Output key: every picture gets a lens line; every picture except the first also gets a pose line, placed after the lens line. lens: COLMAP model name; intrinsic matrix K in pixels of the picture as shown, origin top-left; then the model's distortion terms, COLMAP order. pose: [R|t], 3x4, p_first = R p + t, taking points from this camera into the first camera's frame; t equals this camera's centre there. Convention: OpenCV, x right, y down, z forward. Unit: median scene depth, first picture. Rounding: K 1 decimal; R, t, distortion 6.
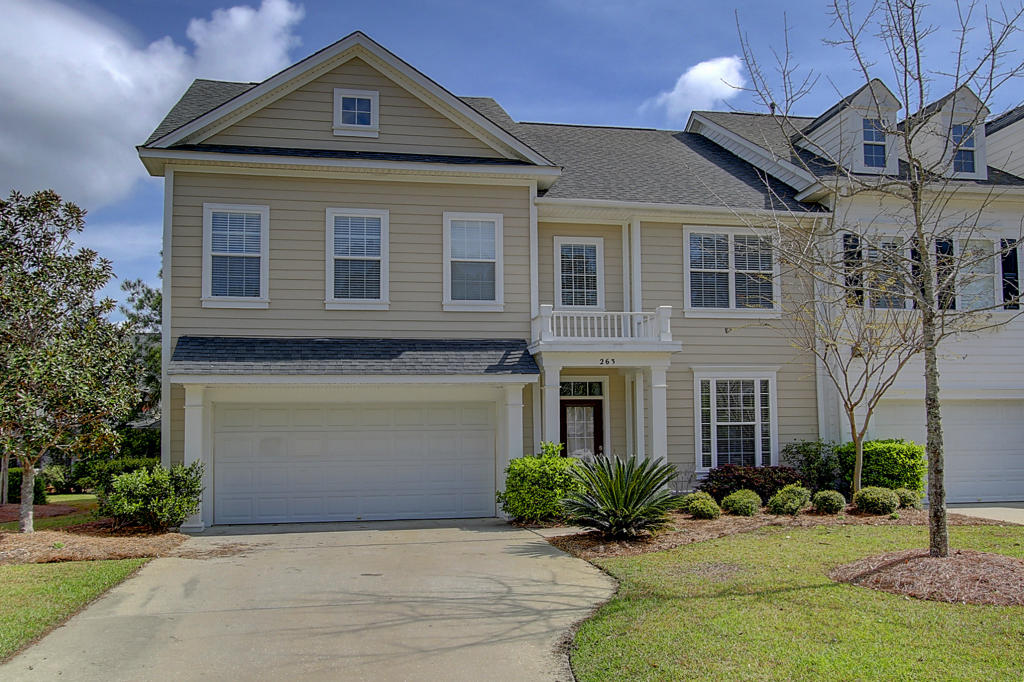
lens RADIAL K [[833.4, 0, 511.9], [0, 833.4, 386.7], [0, 0, 1]] dist [-0.000247, -0.004229]
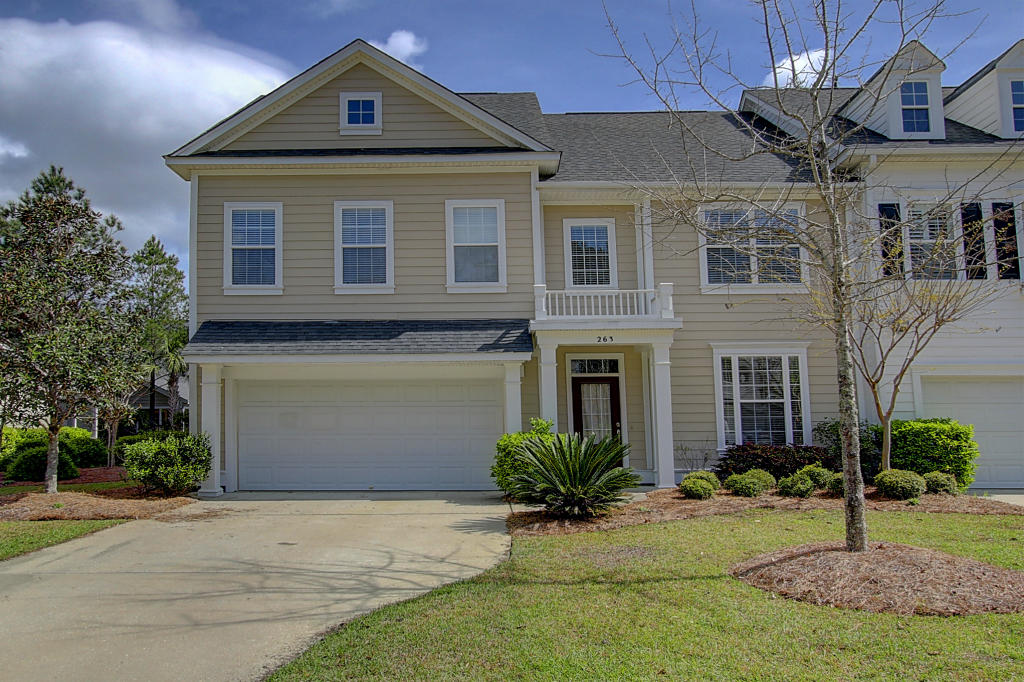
lens RADIAL K [[770.1, 0, 512.0], [0, 770.1, 341.0], [0, 0, 1]] dist [-0.003599, 0.001613]
pose [[0.978774, -0.010995, -0.204648, 0.198205], [0.004681, 0.999499, -0.031312, 0.000673], [0.204890, 0.029689, 0.978335, 0.062377]]
